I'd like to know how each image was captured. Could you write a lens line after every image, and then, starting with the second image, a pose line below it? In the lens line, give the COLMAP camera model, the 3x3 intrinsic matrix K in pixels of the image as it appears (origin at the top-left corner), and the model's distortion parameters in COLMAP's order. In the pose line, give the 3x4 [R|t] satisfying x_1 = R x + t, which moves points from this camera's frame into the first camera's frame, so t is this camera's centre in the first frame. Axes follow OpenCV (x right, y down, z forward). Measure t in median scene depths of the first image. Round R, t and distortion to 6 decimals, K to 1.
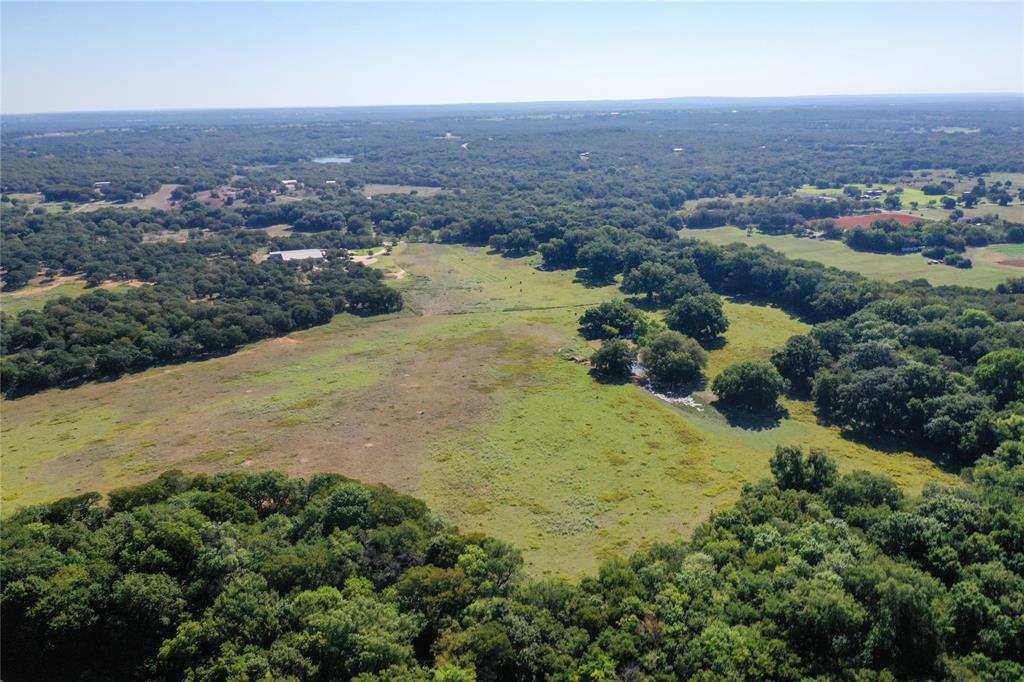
lens RADIAL K [[808.6, 0, 512.0], [0, 808.6, 341.0], [0, 0, 1]] dist [-0.006323, -0.000936]
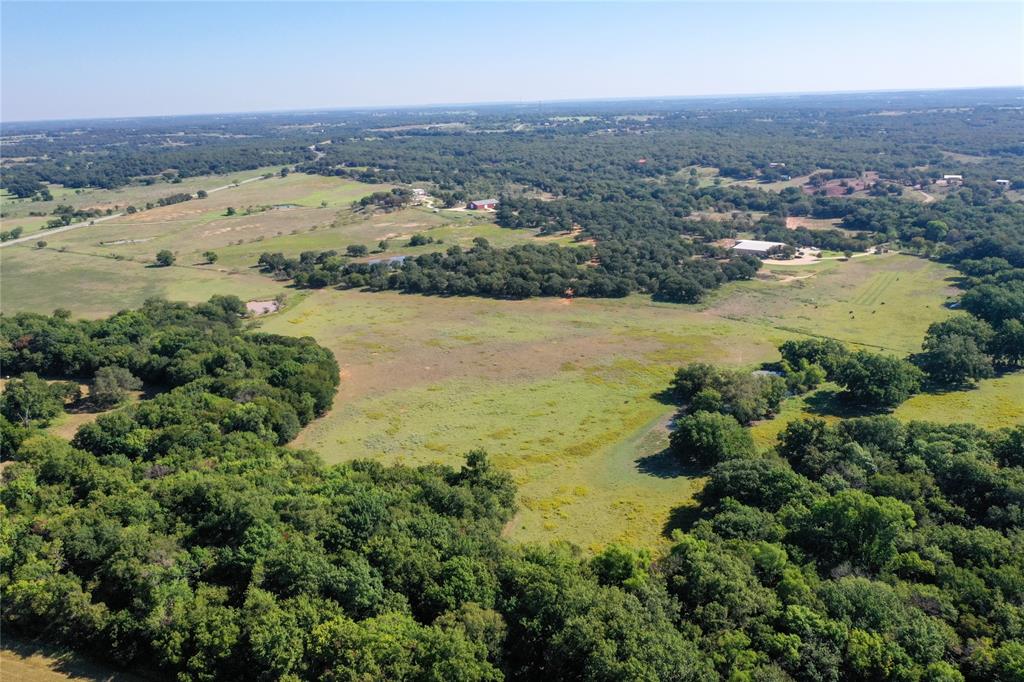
lens RADIAL K [[808.6, 0, 512.0], [0, 808.6, 341.0], [0, 0, 1]] dist [-0.006323, -0.000936]
pose [[0.525922, 0.249186, -0.813211, 0.403534], [-0.225029, 0.962815, 0.149497, -0.062106], [0.820225, 0.104372, 0.562439, 0.124479]]
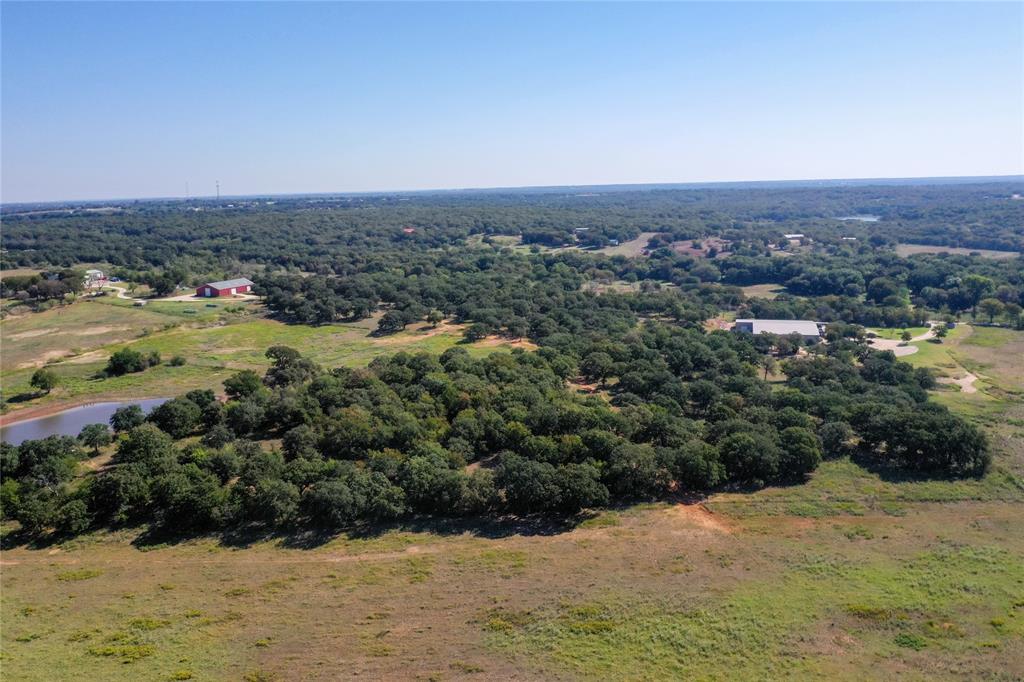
lens RADIAL K [[808.6, 0, 512.0], [0, 808.6, 341.0], [0, 0, 1]] dist [-0.006323, -0.000936]
pose [[0.819119, 0.107292, -0.563500, -0.069841], [-0.155874, 0.987021, -0.038650, -0.034230], [0.552040, 0.119494, 0.825211, 0.321477]]
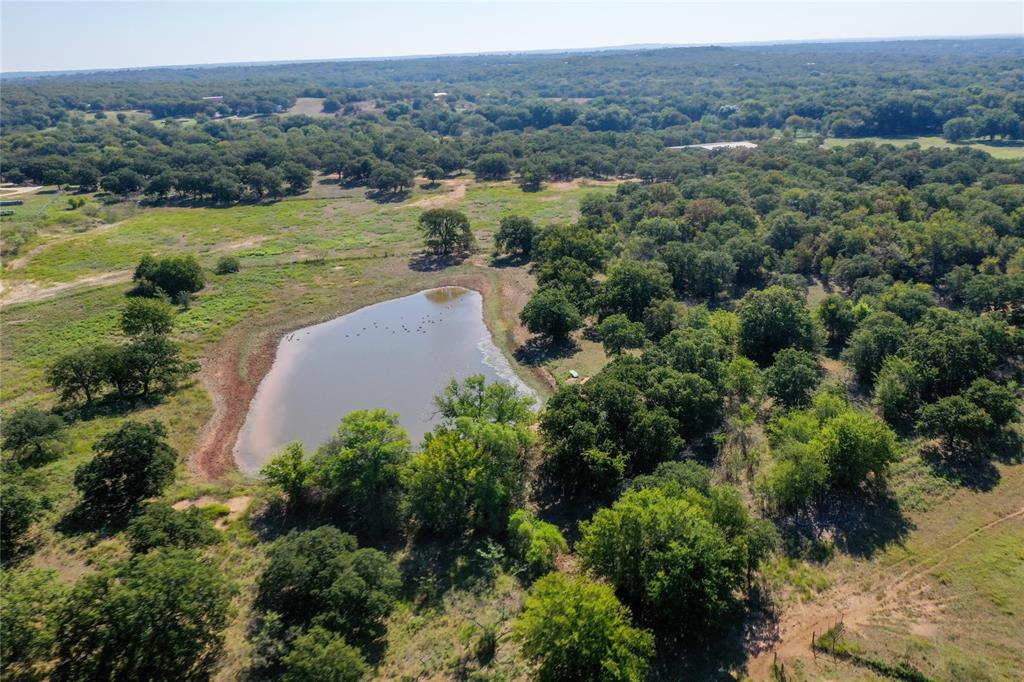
lens RADIAL K [[808.6, 0, 512.0], [0, 808.6, 341.0], [0, 0, 1]] dist [-0.006323, -0.000936]
pose [[0.996415, -0.046736, 0.070518, -0.420897], [0.043110, 0.997711, 0.052094, 0.006252], [-0.072791, -0.048867, 0.996149, 0.312339]]
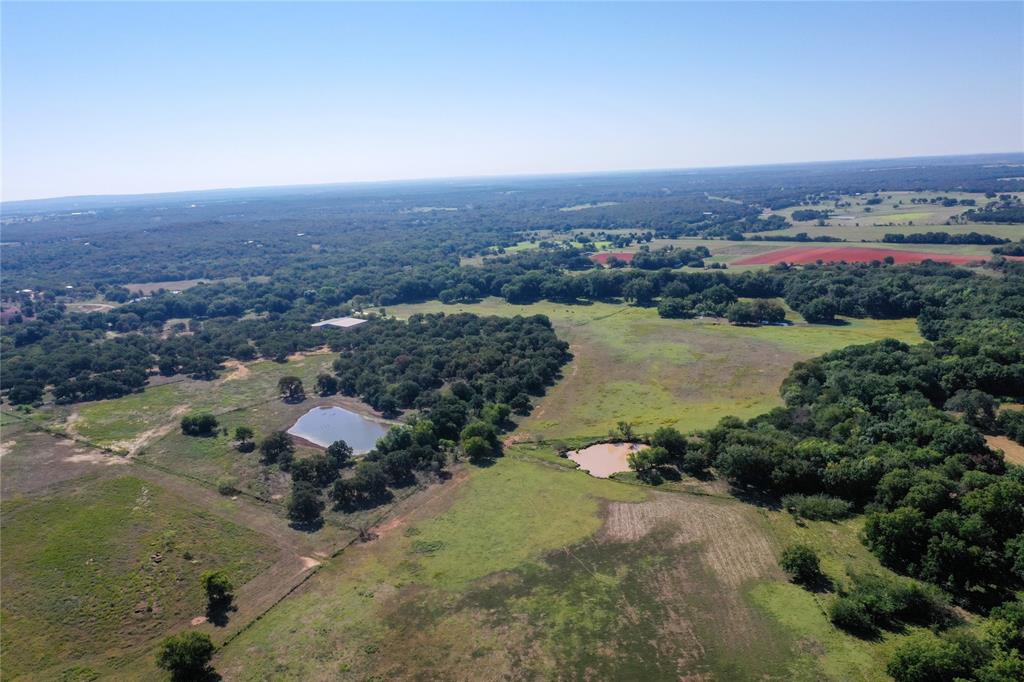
lens RADIAL K [[808.6, 0, 512.0], [0, 808.6, 341.0], [0, 0, 1]] dist [-0.006323, -0.000936]
pose [[0.744218, -0.156836, 0.649262, -0.717302], [0.227592, 0.973416, -0.025740, 0.002184], [-0.627966, 0.166923, 0.760129, -0.008661]]
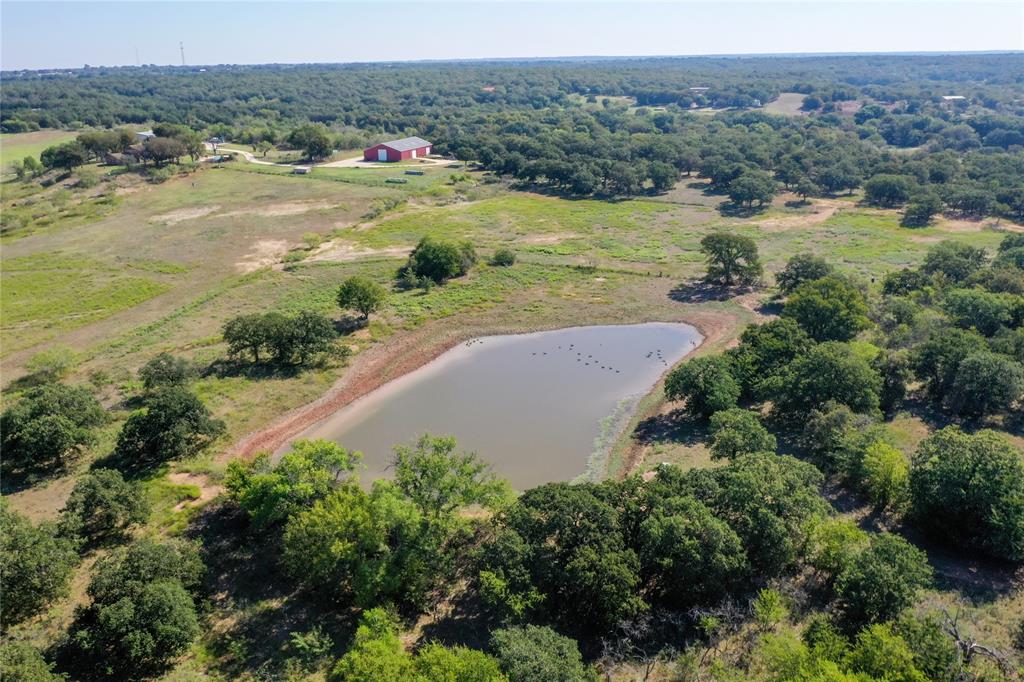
lens RADIAL K [[808.6, 0, 512.0], [0, 808.6, 341.0], [0, 0, 1]] dist [-0.006323, -0.000936]
pose [[0.854099, 0.175722, -0.489526, -0.349122], [-0.148219, 0.984404, 0.094760, -0.008579], [0.498543, -0.008377, 0.866825, 0.355582]]
